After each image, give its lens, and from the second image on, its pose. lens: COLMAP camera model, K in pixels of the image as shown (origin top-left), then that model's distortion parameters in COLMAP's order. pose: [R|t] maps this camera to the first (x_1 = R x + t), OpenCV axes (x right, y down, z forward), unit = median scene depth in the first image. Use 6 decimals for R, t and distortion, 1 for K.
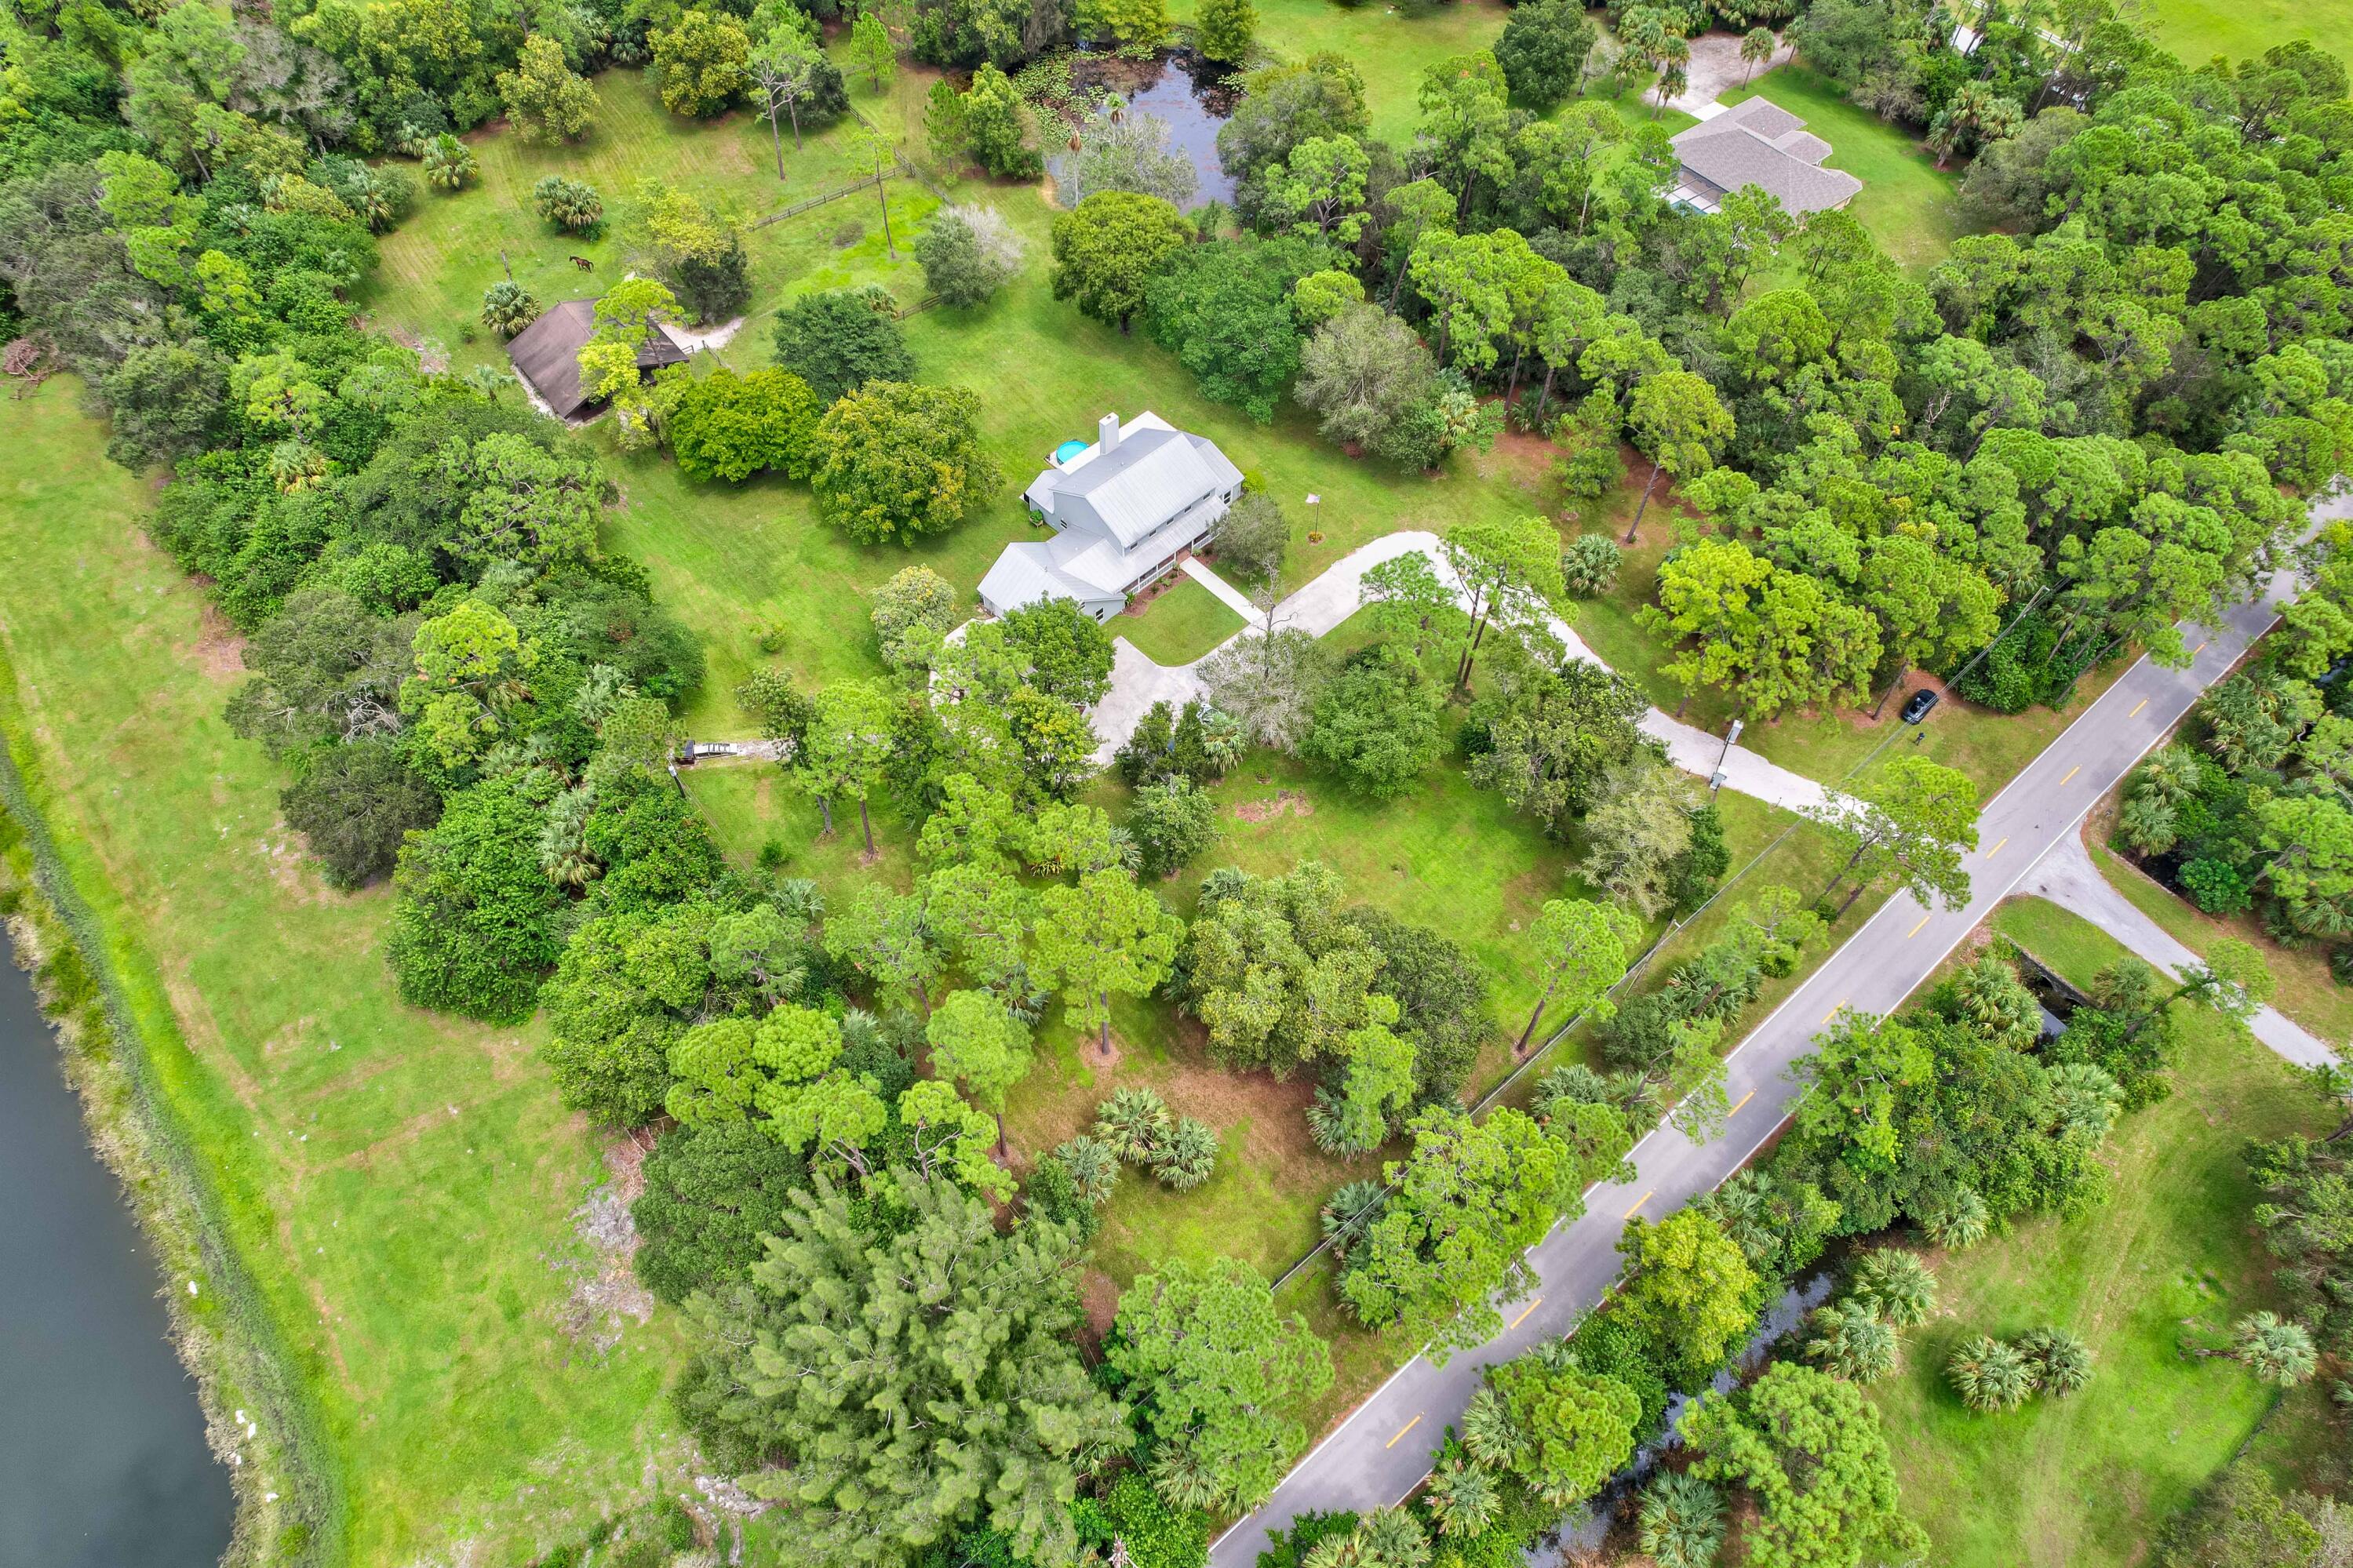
lens RADIAL K [[1504.9, 0, 1175.7], [0, 1504.9, 807.8], [0, 0, 1]] dist [-0.081874, 0.075960]
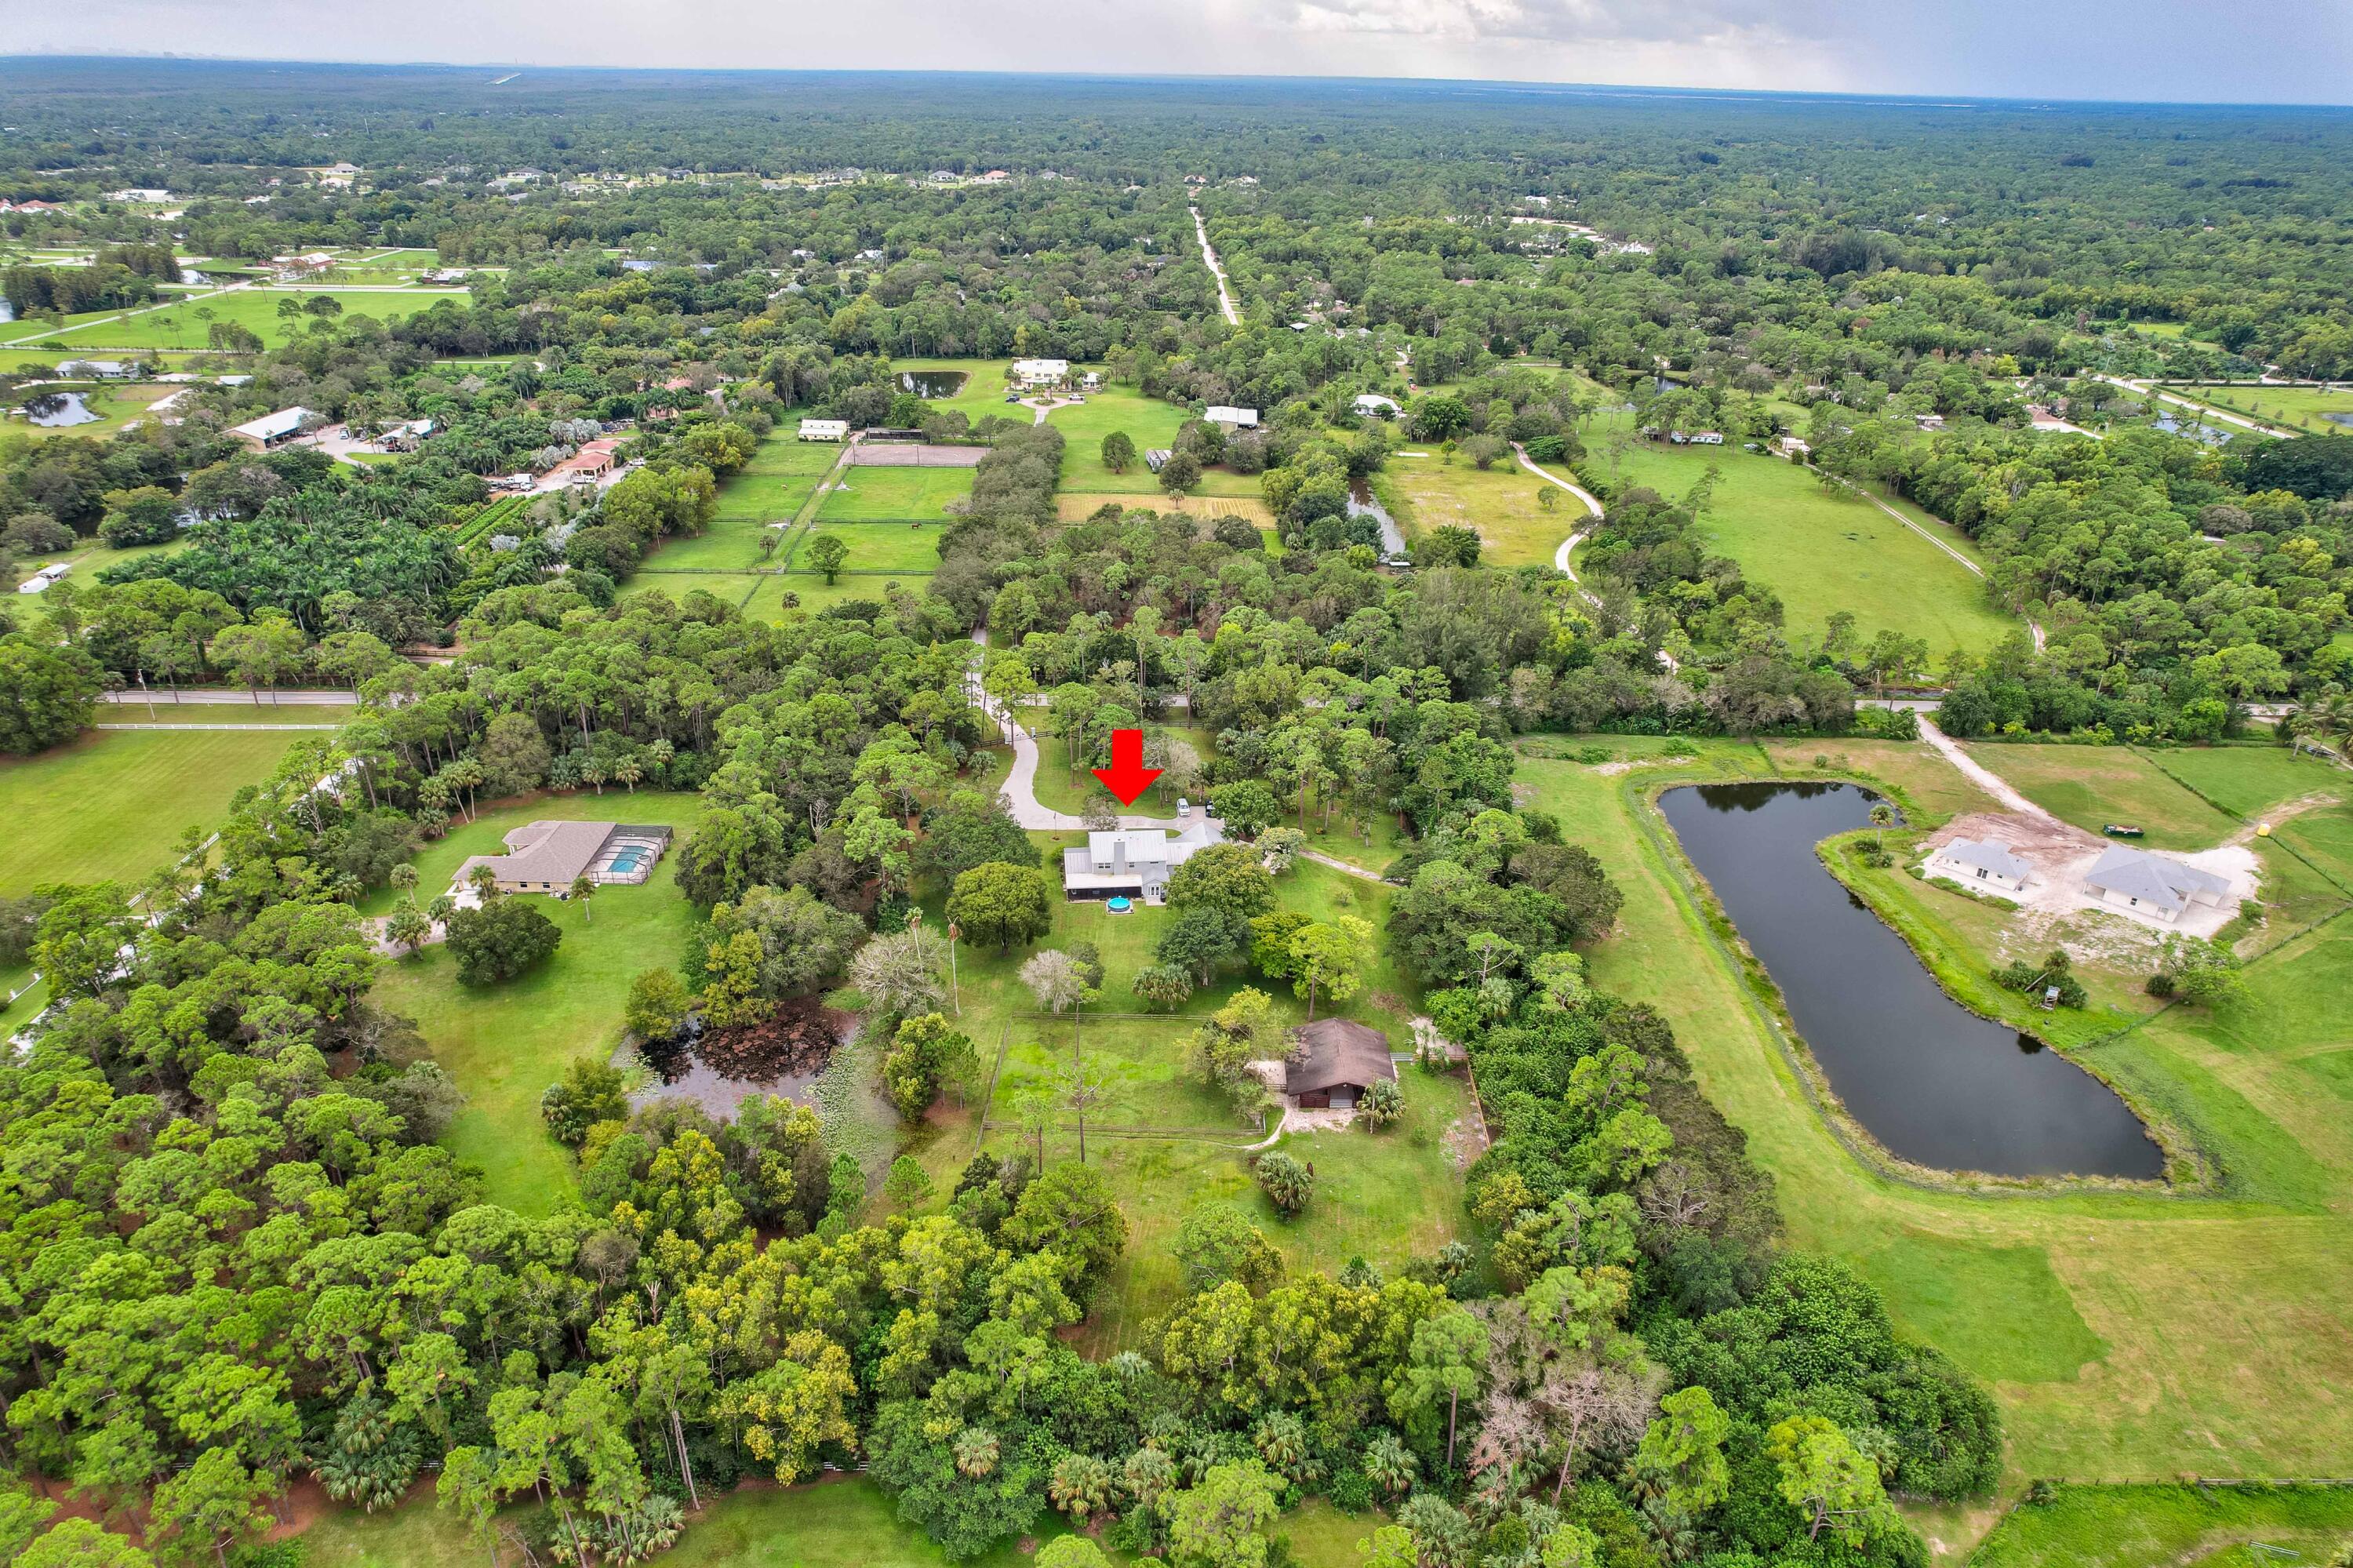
lens RADIAL K [[1505.2, 0, 1175.7], [0, 1505.2, 807.8], [0, 0, 1]] dist [-0.081874, 0.075960]
pose [[-0.780424, -0.309015, 0.543551, -1.008850], [0.492116, 0.232682, 0.838857, -1.665236], [-0.385694, 0.922155, -0.029519, 0.980642]]
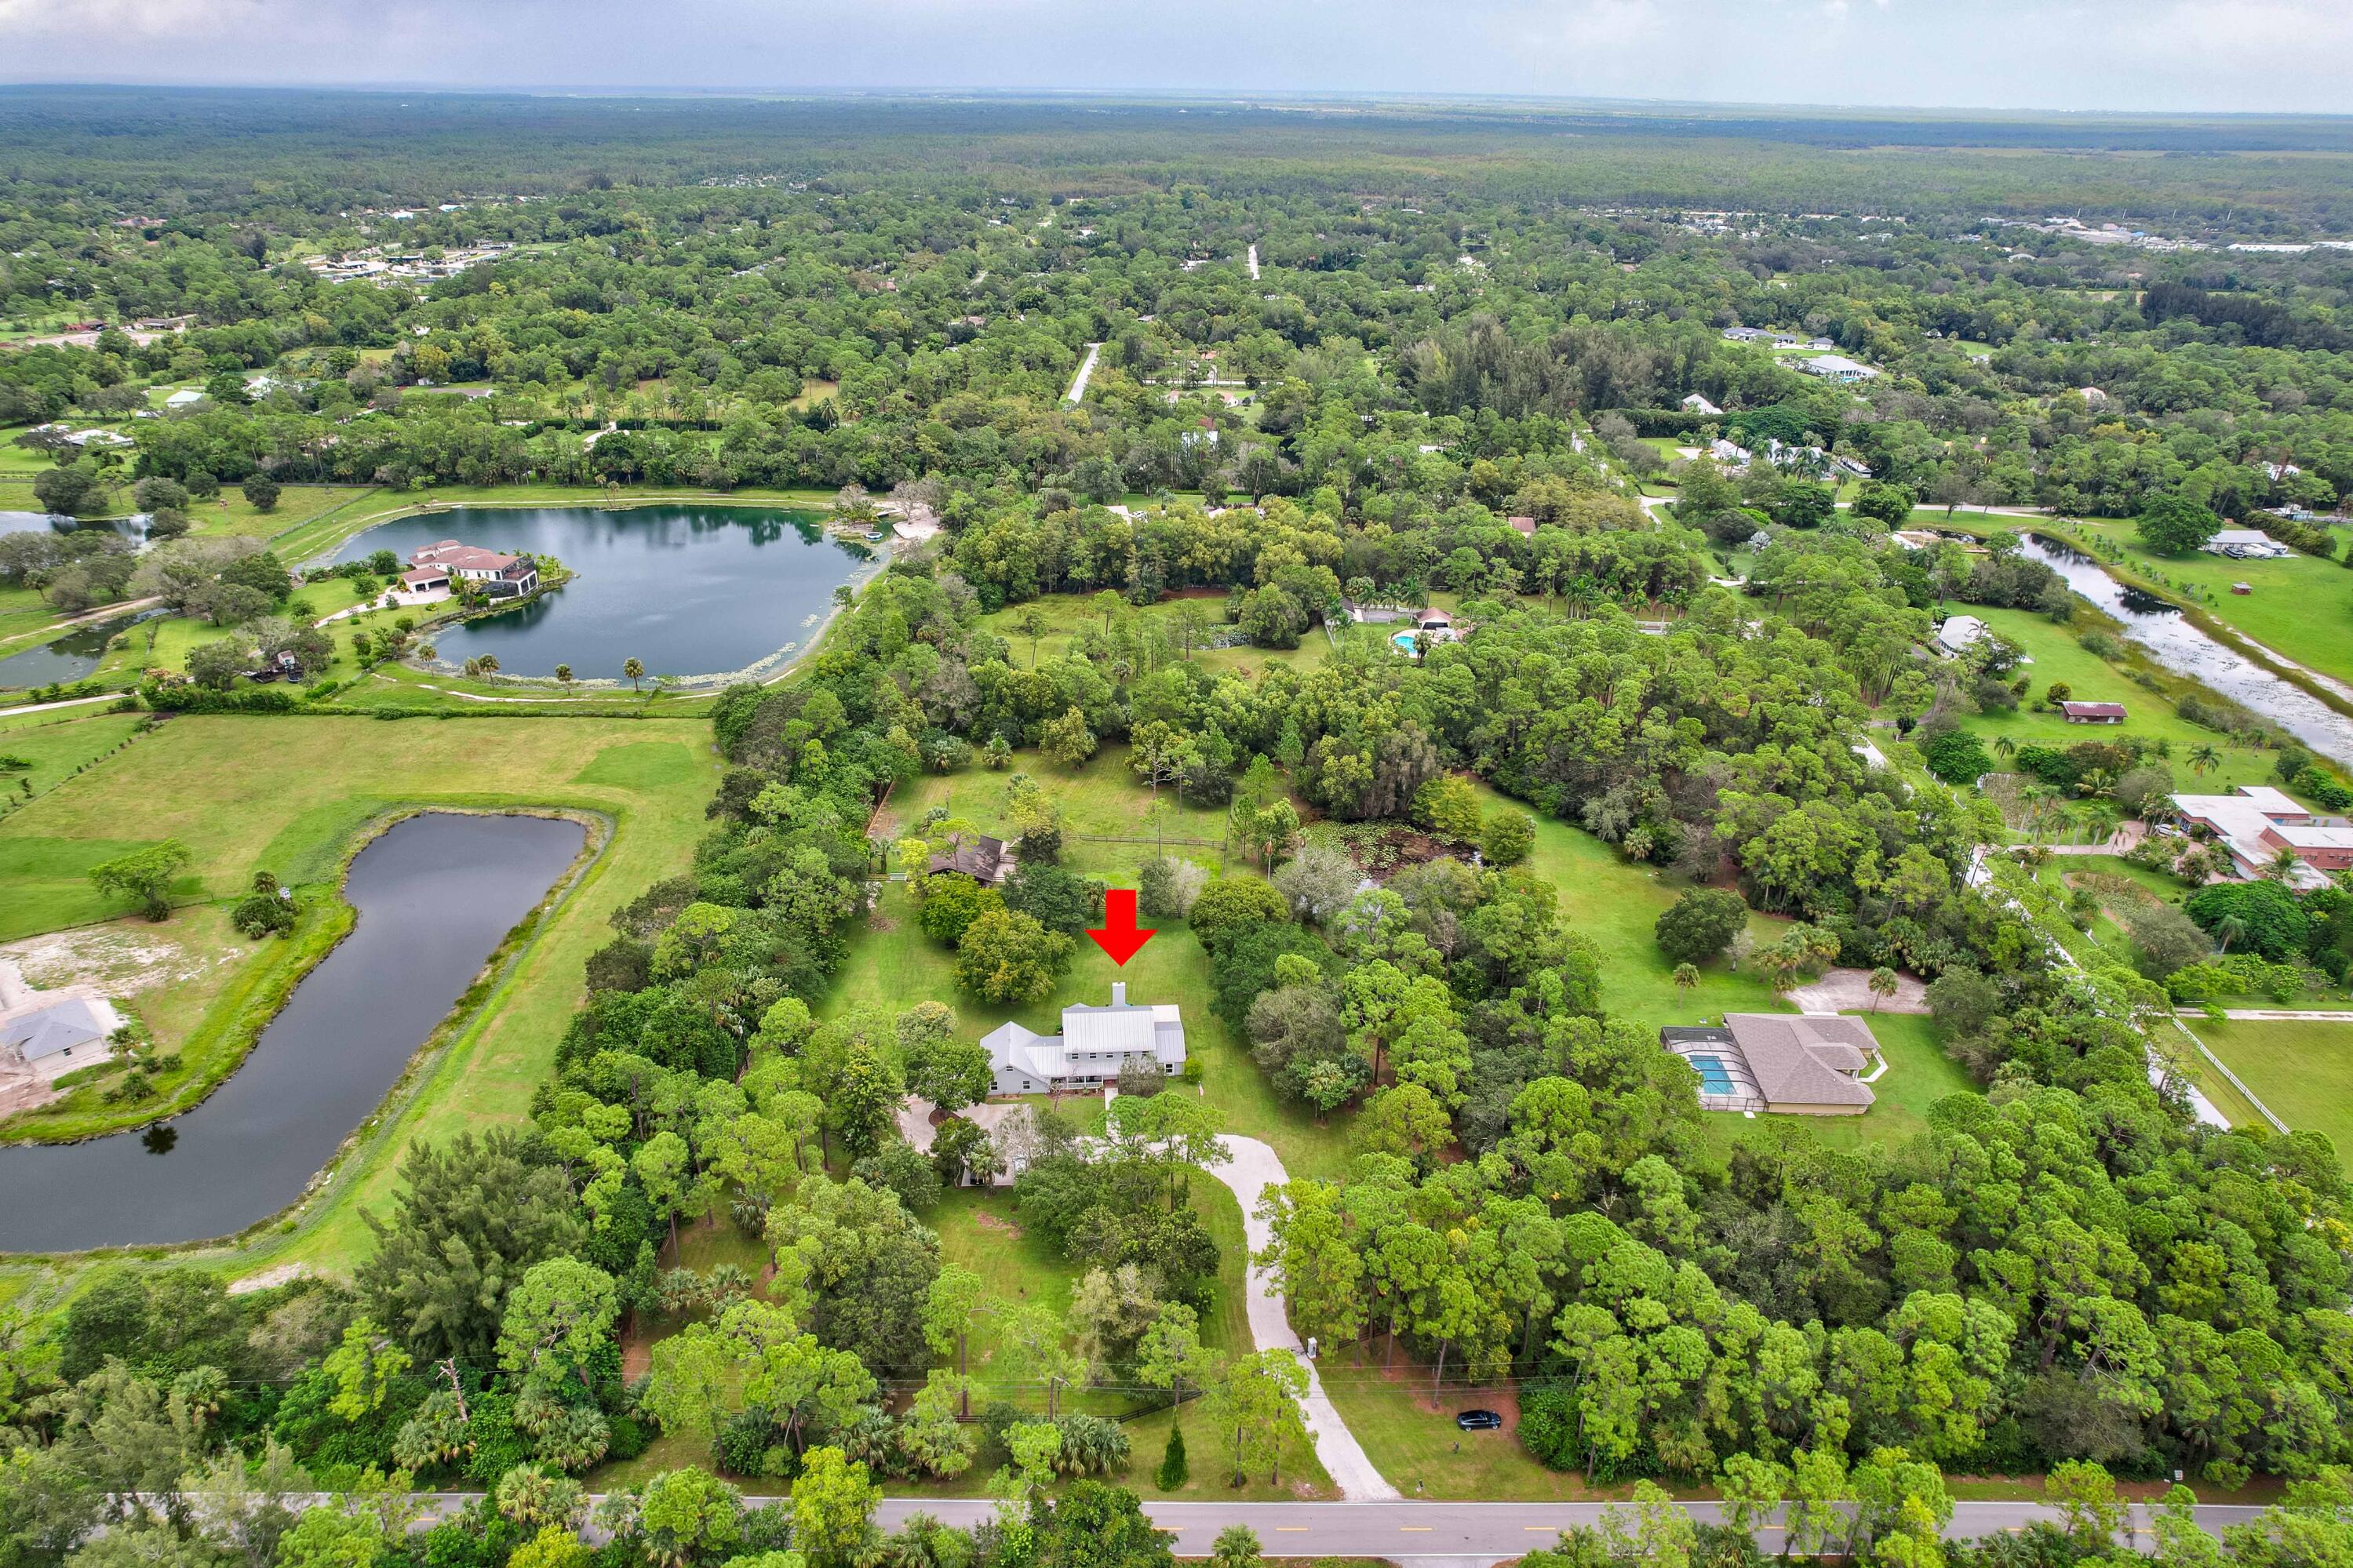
lens RADIAL K [[1508.1, 0, 1175.0], [0, 1508.1, 794.4], [0, 0, 1]] dist [-0.051033, -0.001017]
pose [[0.762918, 0.275346, -0.584928, 0.817980], [-0.528283, 0.787049, -0.318545, 0.039407], [0.372656, 0.552031, 0.745915, -0.203482]]
